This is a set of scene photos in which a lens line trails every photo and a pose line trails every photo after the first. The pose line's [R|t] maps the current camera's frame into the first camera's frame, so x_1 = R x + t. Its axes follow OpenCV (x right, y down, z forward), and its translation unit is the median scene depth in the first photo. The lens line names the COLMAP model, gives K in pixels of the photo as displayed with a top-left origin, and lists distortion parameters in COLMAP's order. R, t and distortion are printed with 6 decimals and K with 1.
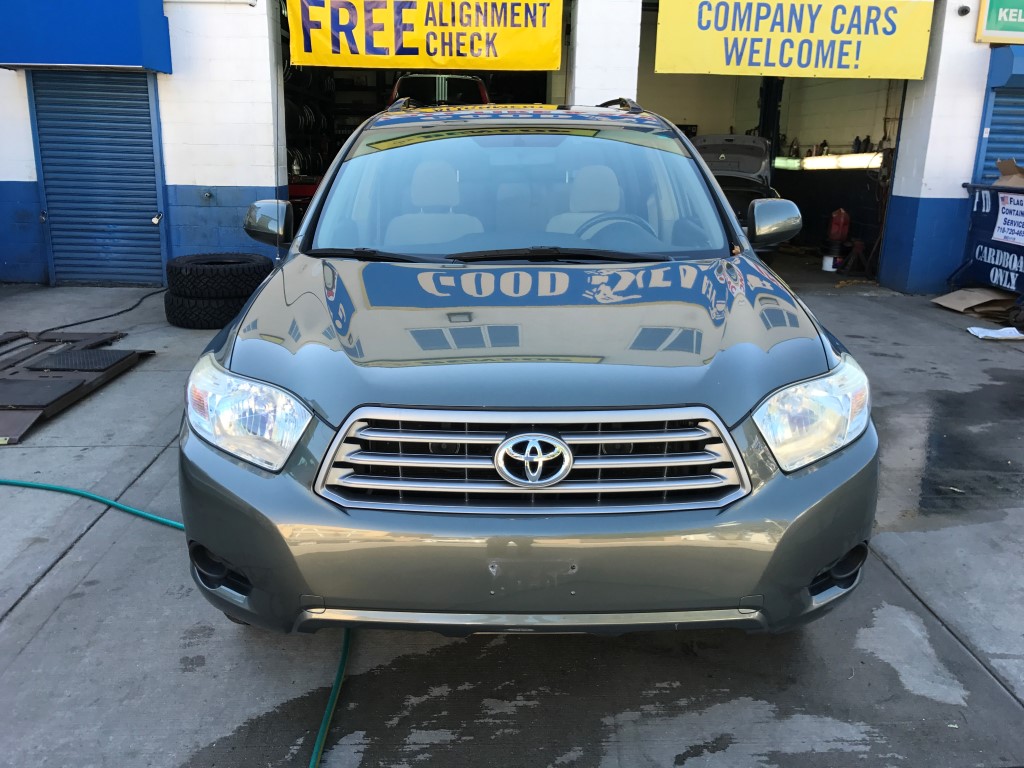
lens RADIAL K [[837.6, 0, 499.0], [0, 837.6, 355.4], [0, 0, 1]] dist [0.013166, -0.002470]
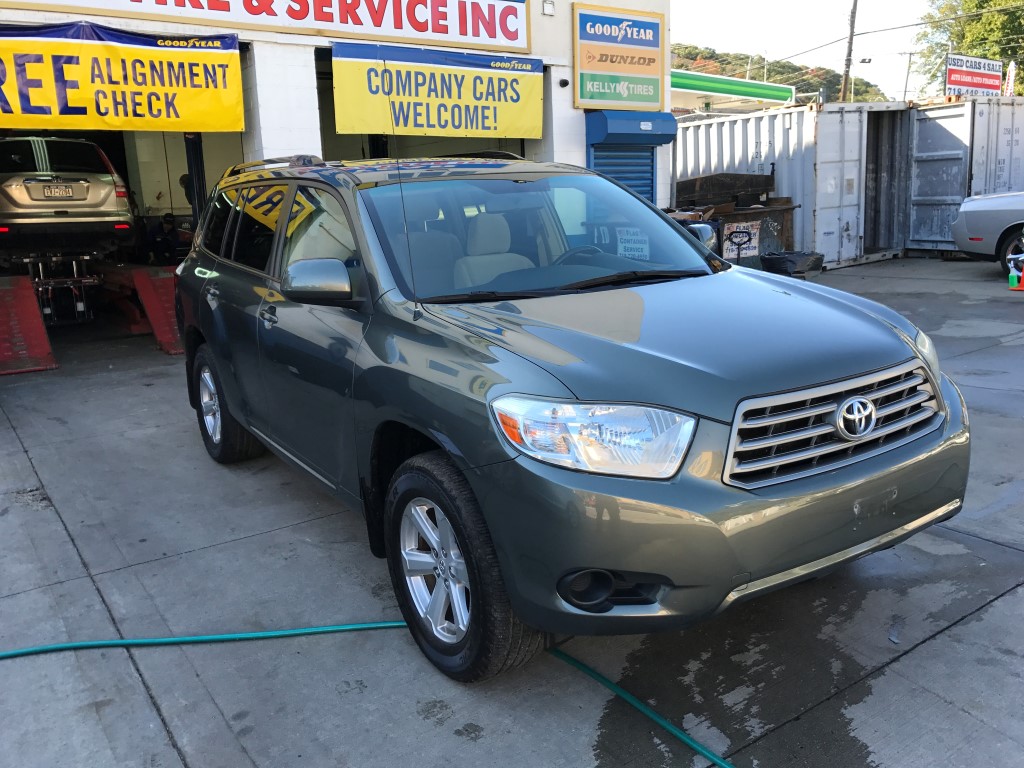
lens RADIAL K [[837.6, 0, 487.8], [0, 837.6, 354.0], [0, 0, 1]] dist [0.013166, -0.002470]
pose [[0.846911, -0.140628, 0.512802, -0.234910], [0.177184, 0.983914, -0.022802, -0.008818], [-0.501346, 0.110171, 0.858204, 0.038573]]
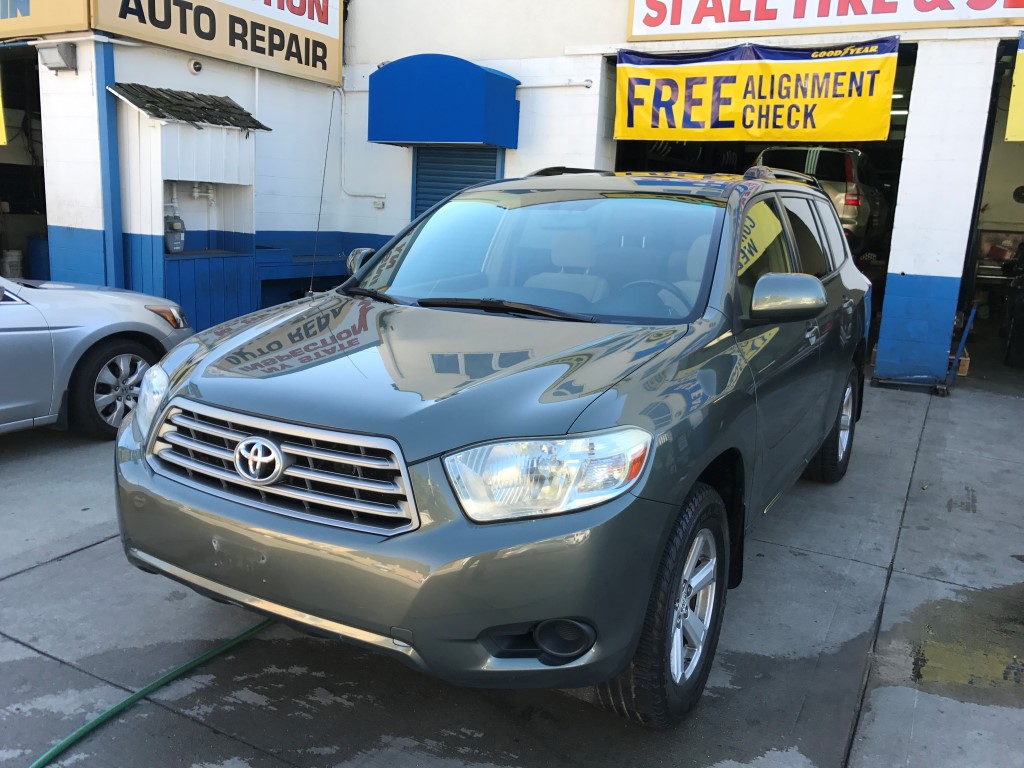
lens RADIAL K [[837.6, 0, 509.6], [0, 837.6, 362.4], [0, 0, 1]] dist [0.013166, -0.002470]
pose [[0.865097, 0.117601, -0.487624, 0.197705], [-0.153967, 0.987456, -0.035007, -0.005172], [0.477391, 0.105362, 0.872351, 0.028003]]
